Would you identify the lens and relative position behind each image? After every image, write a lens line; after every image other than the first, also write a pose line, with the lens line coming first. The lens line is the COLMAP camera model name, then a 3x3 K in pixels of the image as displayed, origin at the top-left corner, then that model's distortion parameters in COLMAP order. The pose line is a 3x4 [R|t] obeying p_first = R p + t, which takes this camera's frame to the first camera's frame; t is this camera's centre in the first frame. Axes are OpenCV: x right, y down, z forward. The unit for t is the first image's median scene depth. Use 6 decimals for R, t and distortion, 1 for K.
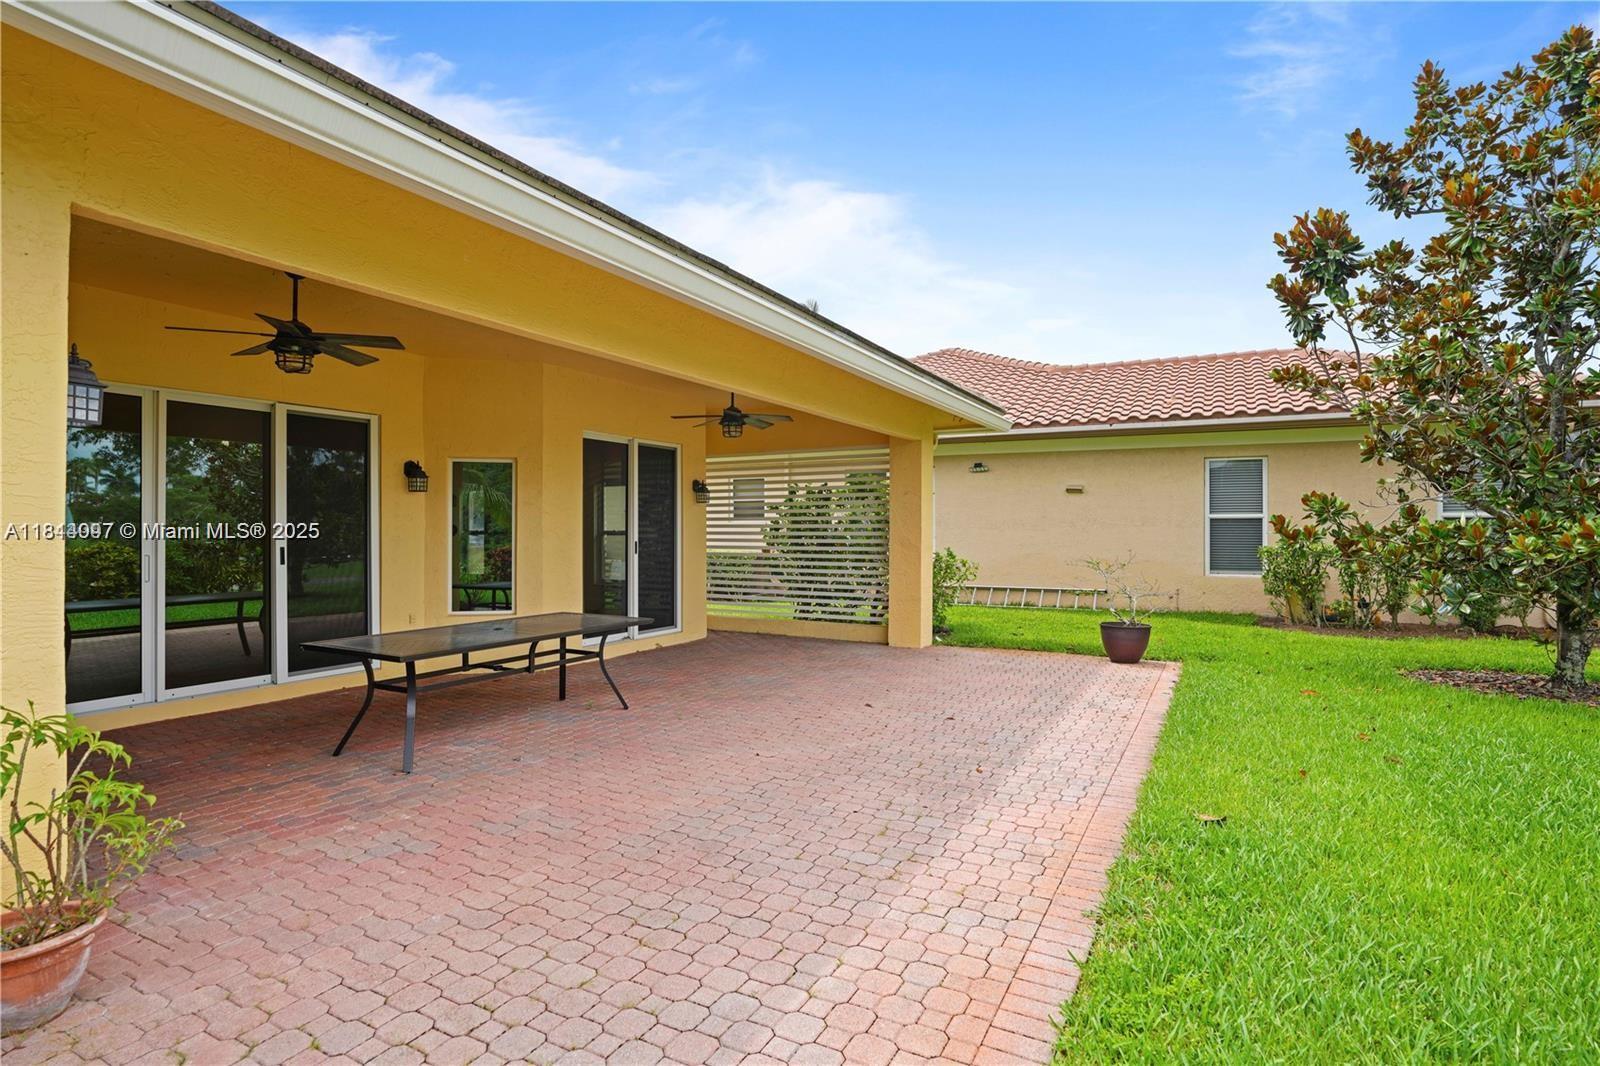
lens RADIAL K [[798.8, 0, 782.0], [0, 798.8, 535.3], [0, 0, 1]] dist [-0.032864, 0.001902]
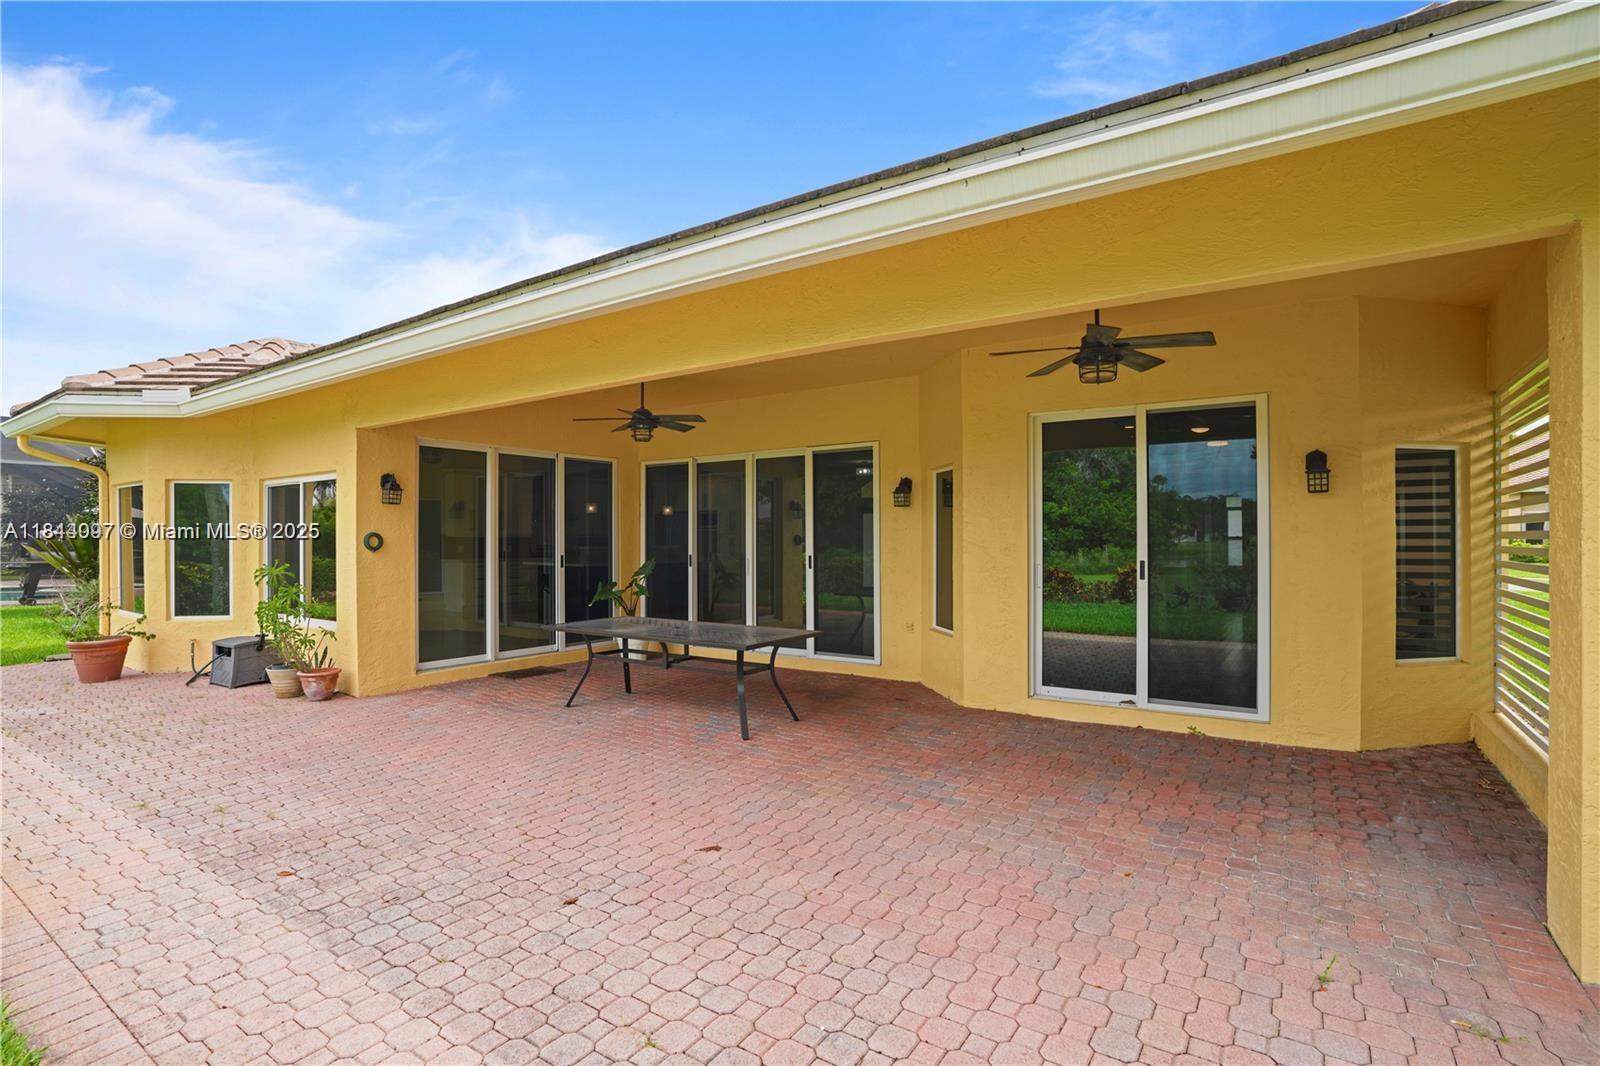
lens RADIAL K [[734.4, 0, 791.4], [0, 734.4, 531.6], [0, 0, 1]] dist [-0.039368, 0.008152]
pose [[-0.071926, -0.022335, -0.997160, 0.828338], [-0.004082, 0.999747, -0.022099, -0.000631], [0.997402, 0.002481, -0.071999, 1.433603]]
